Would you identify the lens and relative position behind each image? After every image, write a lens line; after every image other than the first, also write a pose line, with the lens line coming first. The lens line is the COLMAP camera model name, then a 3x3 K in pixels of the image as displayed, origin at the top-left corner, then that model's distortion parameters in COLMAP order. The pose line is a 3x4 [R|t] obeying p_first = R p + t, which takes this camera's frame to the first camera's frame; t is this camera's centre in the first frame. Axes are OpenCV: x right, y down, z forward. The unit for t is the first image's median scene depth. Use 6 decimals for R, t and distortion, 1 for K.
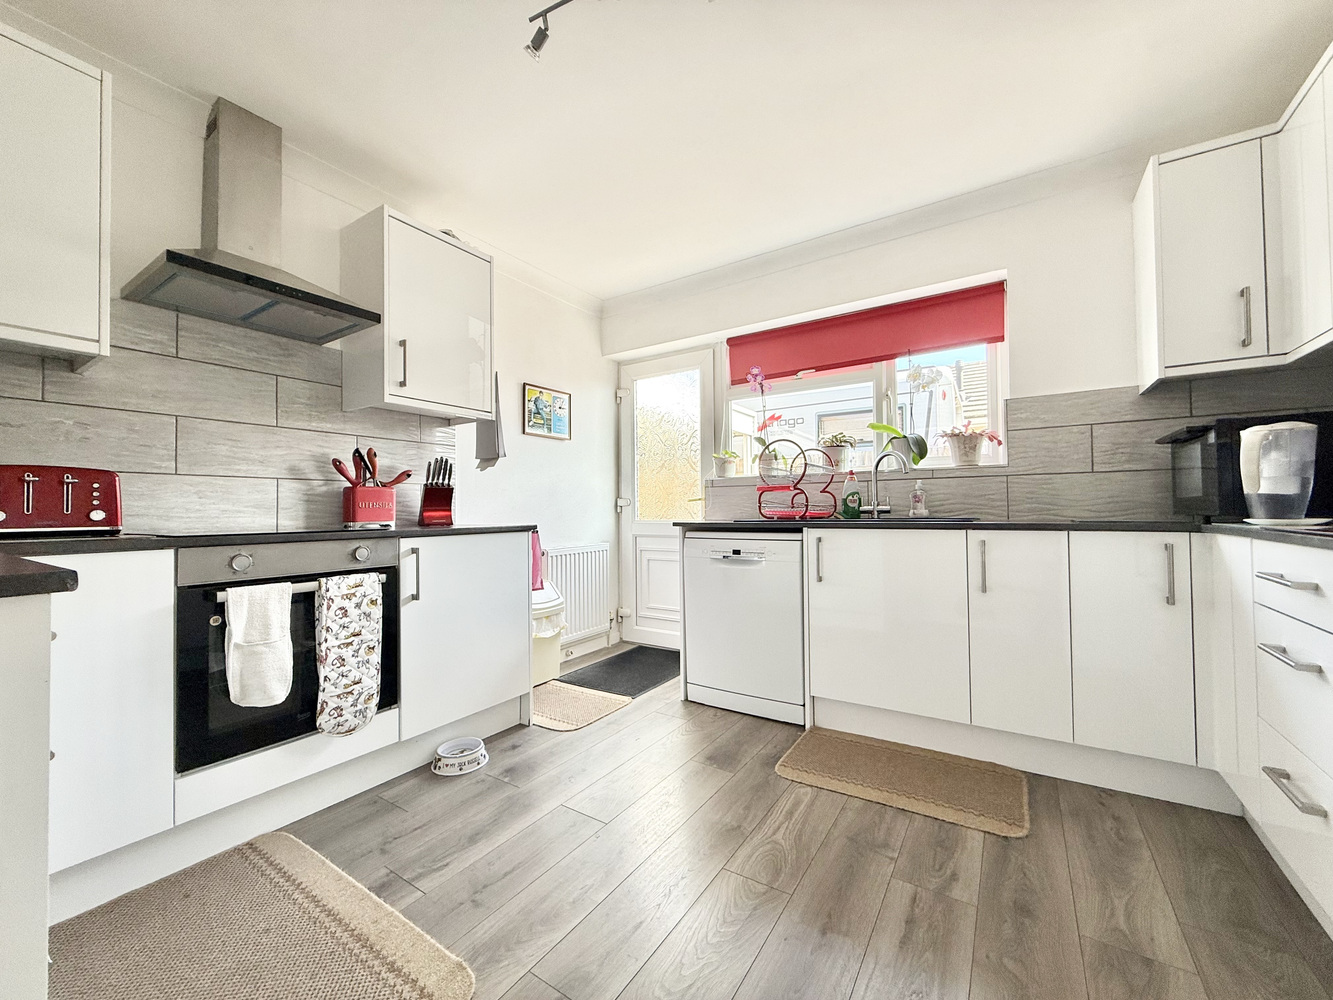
lens RADIAL K [[530.7, 0, 666.5], [0, 530.7, 500.0], [0, 0, 1]] dist [0.000339, 0.000517]
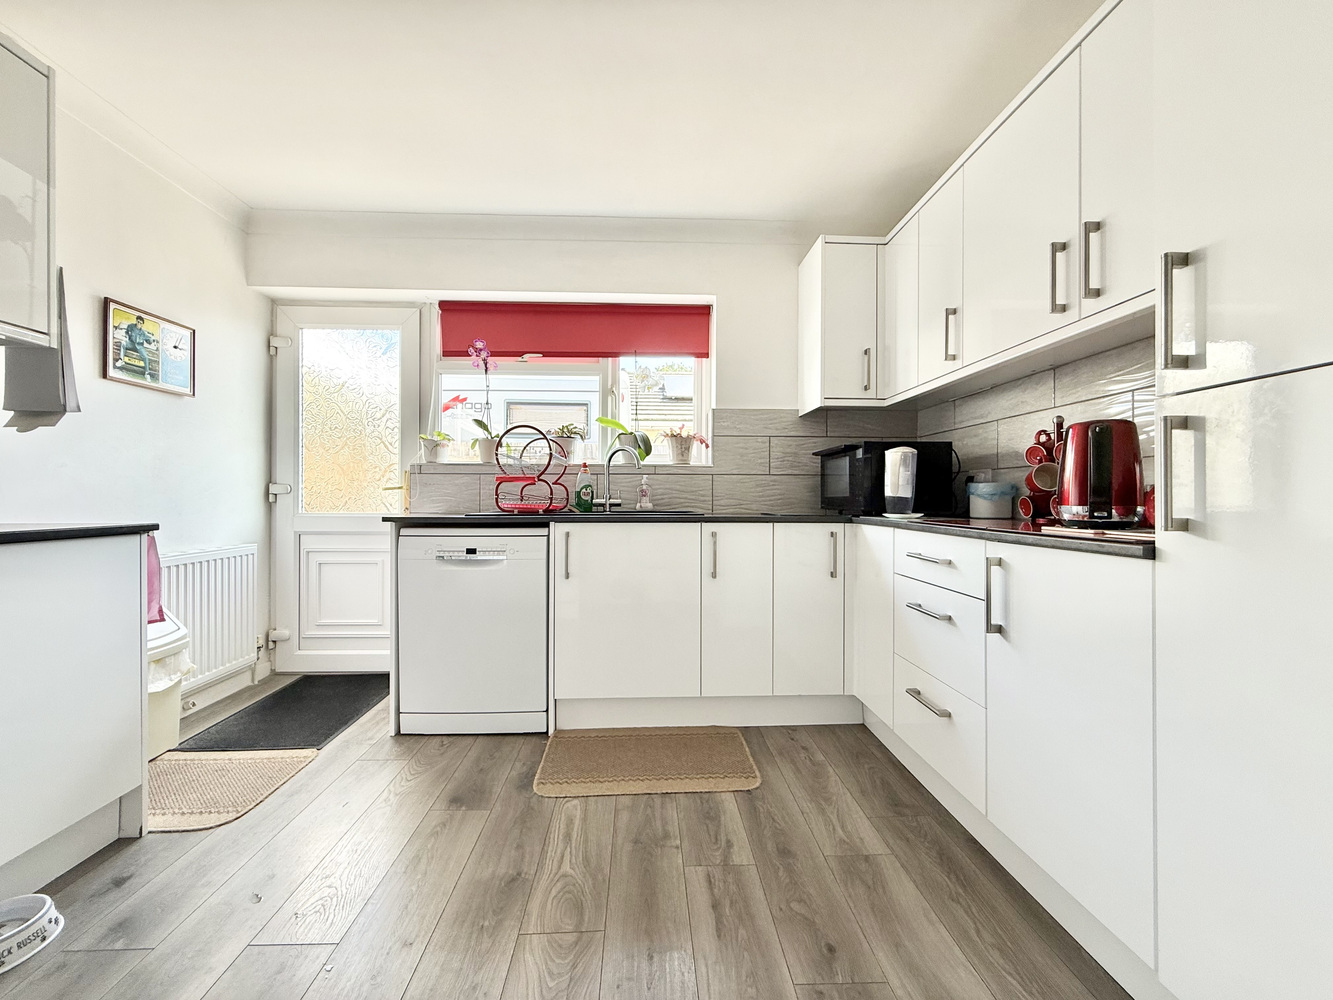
lens RADIAL K [[530.7, 0, 666.5], [0, 530.7, 500.0], [0, 0, 1]] dist [0.000339, 0.000517]
pose [[0.814067, 0.010593, 0.580675, -0.109479], [-0.022713, 0.999649, 0.013607, -0.003818], [-0.580327, -0.024265, 0.814022, 0.110691]]
